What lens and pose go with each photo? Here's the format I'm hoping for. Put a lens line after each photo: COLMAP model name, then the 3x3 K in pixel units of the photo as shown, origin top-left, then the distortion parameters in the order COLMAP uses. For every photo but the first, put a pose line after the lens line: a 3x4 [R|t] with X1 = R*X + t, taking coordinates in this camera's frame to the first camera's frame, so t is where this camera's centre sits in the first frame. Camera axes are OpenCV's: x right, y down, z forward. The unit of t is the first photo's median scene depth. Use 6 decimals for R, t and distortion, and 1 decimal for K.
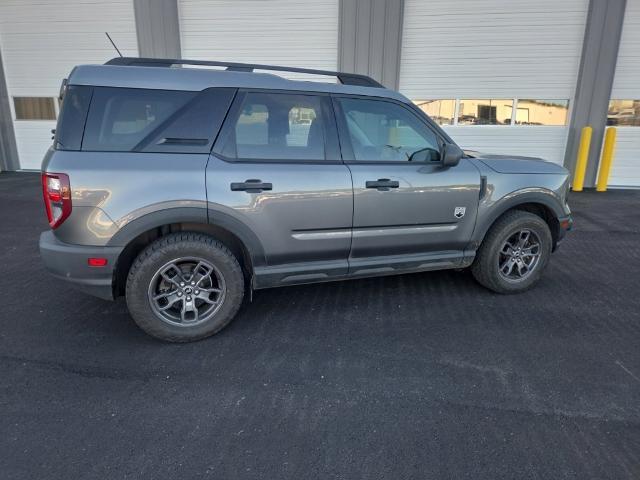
lens RADIAL K [[433.4, 0, 328.5], [0, 433.4, 246.7], [0, 0, 1]] dist [0.036053, -0.026491]
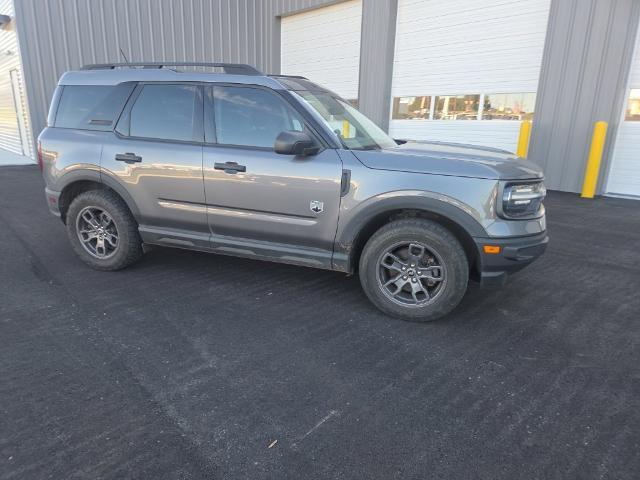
lens RADIAL K [[433.4, 0, 328.1], [0, 433.4, 238.0], [0, 0, 1]] dist [0.036053, -0.026491]
pose [[0.771427, 0.171181, -0.612860, 1.045435], [-0.183789, 0.982027, 0.042954, -0.068619], [0.609198, 0.079502, 0.789023, 0.350923]]
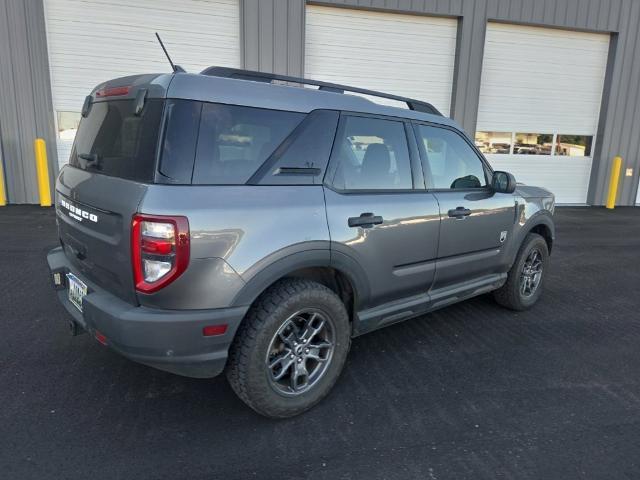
lens RADIAL K [[433.4, 0, 318.4], [0, 433.4, 249.0], [0, 0, 1]] dist [0.036053, -0.026491]
pose [[0.940342, -0.067478, 0.333473, -0.539186], [0.086917, 0.995256, -0.043704, -0.049582], [-0.328942, 0.070081, 0.941746, 0.199526]]
